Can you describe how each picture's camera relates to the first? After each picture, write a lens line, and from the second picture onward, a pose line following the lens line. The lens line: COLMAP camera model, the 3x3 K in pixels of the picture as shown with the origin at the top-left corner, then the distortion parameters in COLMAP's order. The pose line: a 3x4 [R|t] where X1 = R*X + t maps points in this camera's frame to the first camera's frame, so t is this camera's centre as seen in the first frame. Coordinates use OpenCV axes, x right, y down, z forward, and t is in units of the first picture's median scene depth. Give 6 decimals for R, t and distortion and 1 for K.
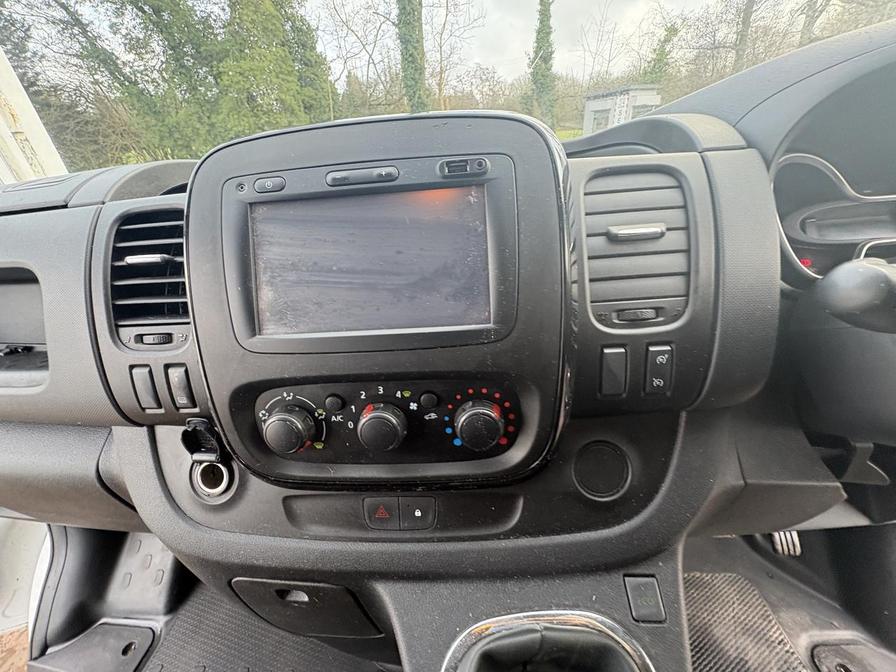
lens RADIAL K [[351.4, 0, 451.3], [0, 351.4, 336.3], [0, 0, 1]] dist [-0.004695, 0.000220]
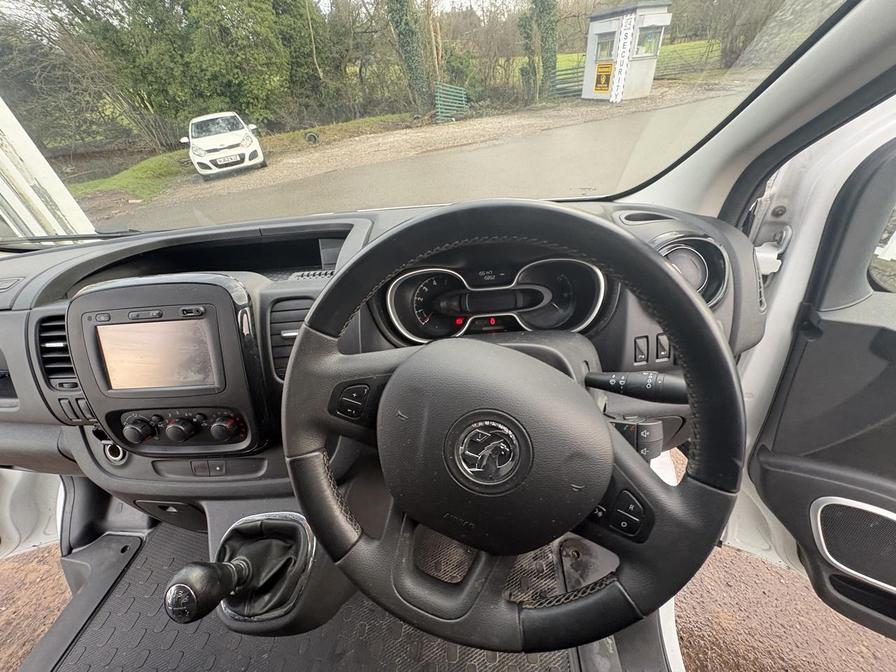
lens RADIAL K [[351.4, 0, 453.3], [0, 351.4, 335.2], [0, 0, 1]] dist [-0.004695, 0.000220]
pose [[0.999634, -0.022112, -0.015560, 0.520811], [0.024142, 0.989065, 0.145489, -0.198231], [0.012173, -0.145812, 0.989237, -0.331845]]
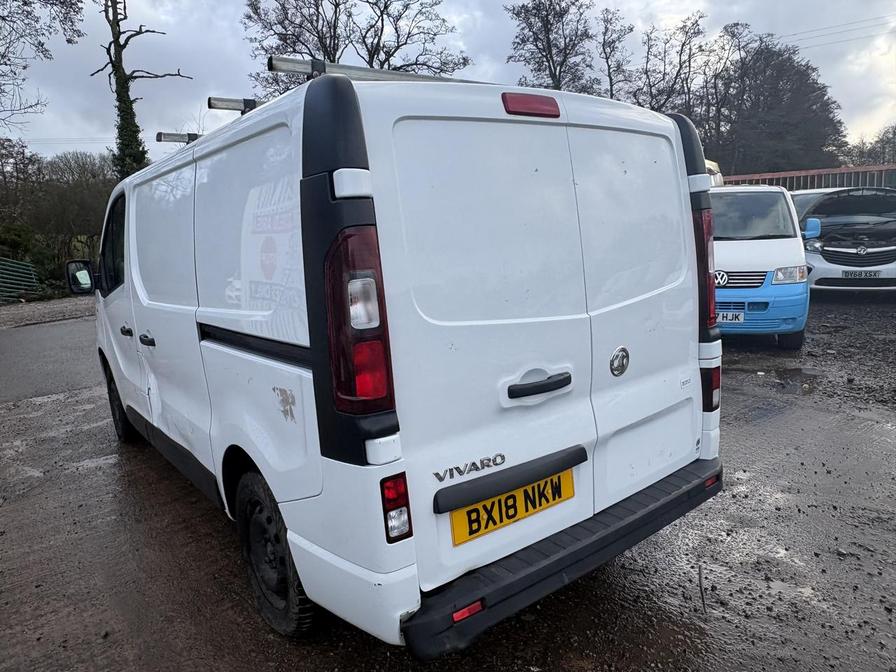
lens RADIAL K [[619.5, 0, 452.7], [0, 619.5, 337.3], [0, 0, 1]] dist [0.000199, -0.004620]
pose [[0.752785, -0.074931, 0.653988, -2.846951], [0.303979, 0.920796, -0.244401, 3.055229], [-0.583877, 0.382780, 0.715938, -5.605962]]
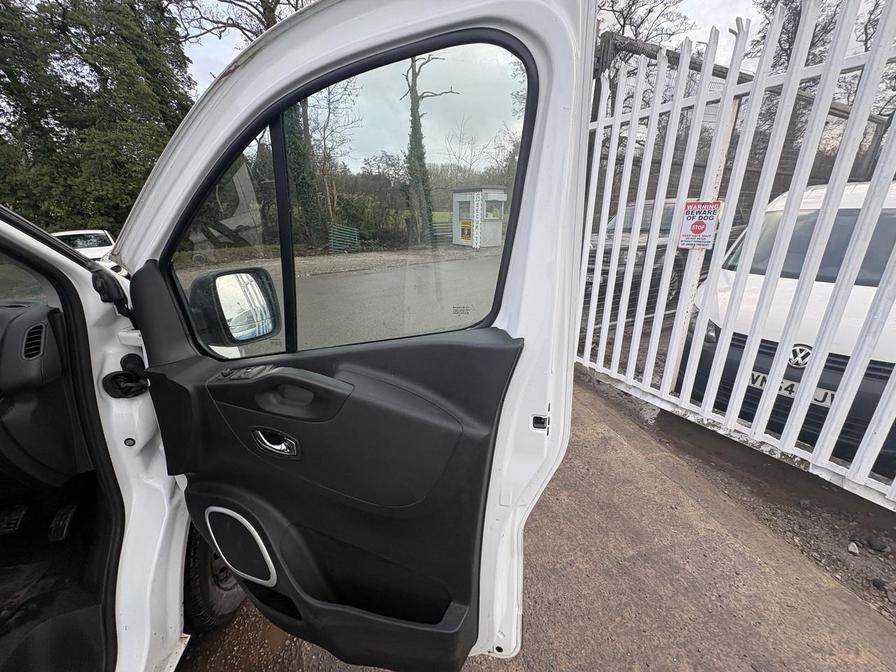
lens RADIAL K [[351.4, 0, 450.7], [0, 351.4, 336.2], [0, 0, 1]] dist [-0.004695, 0.000220]
pose [[0.975342, -0.013693, 0.220272, 2.112483], [0.051777, 0.984415, -0.168069, 0.053689], [-0.214537, 0.175330, 0.960850, -1.011449]]
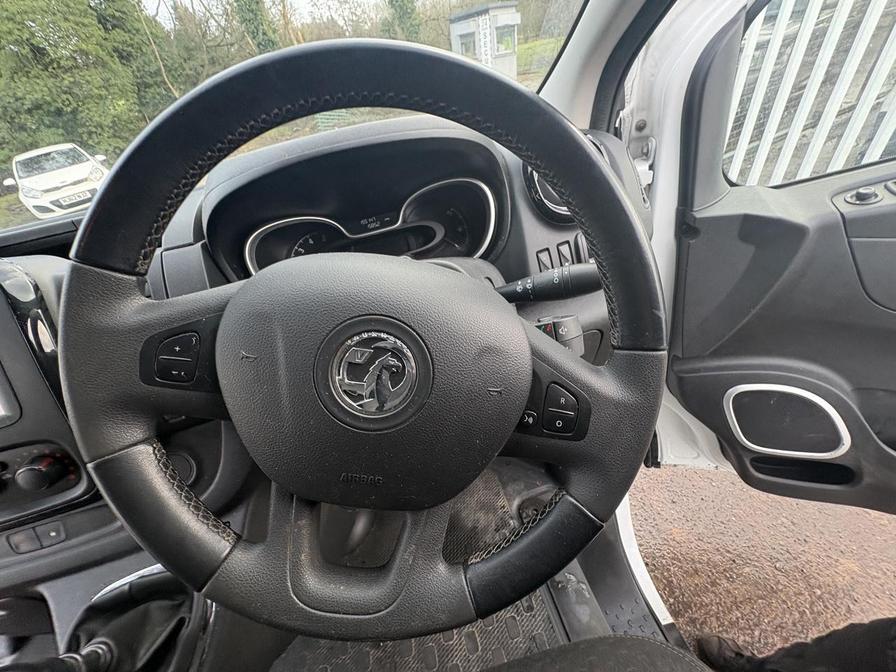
lens RADIAL K [[351.4, 0, 451.5], [0, 351.4, 332.6], [0, 0, 1]] dist [-0.004695, 0.000220]
pose [[0.957287, -0.227800, 0.178070, 0.570121], [0.202458, 0.967786, 0.149666, -0.069097], [-0.206428, -0.107222, 0.972569, -0.254260]]
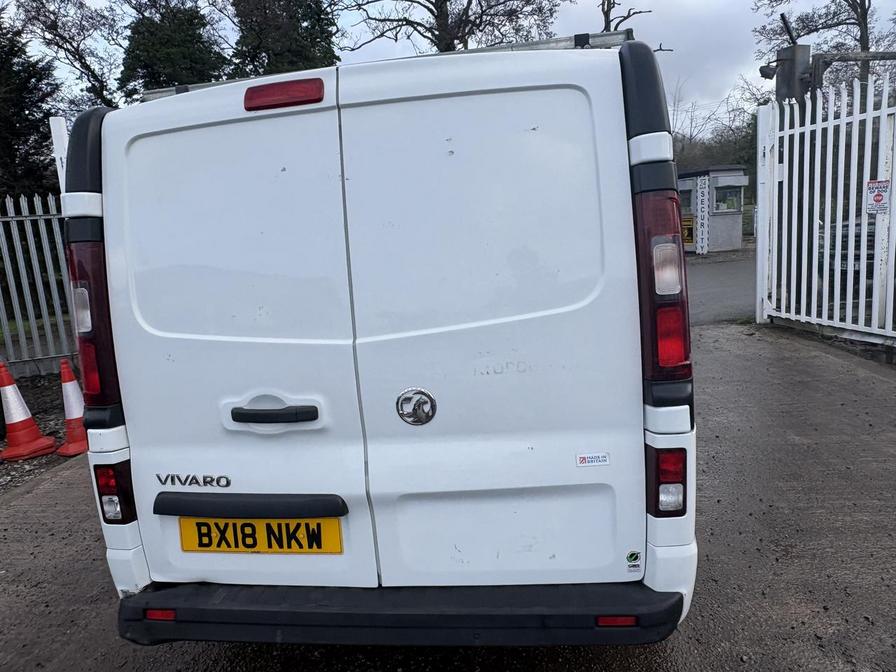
lens RADIAL K [[619.5, 0, 453.0], [0, 619.5, 331.3], [0, 0, 1]] dist [0.000199, -0.004620]
pose [[0.996231, 0.011207, -0.086010, 0.228955], [-0.038345, 0.946363, -0.320822, 3.147048], [0.077801, 0.322911, 0.943226, -6.152232]]
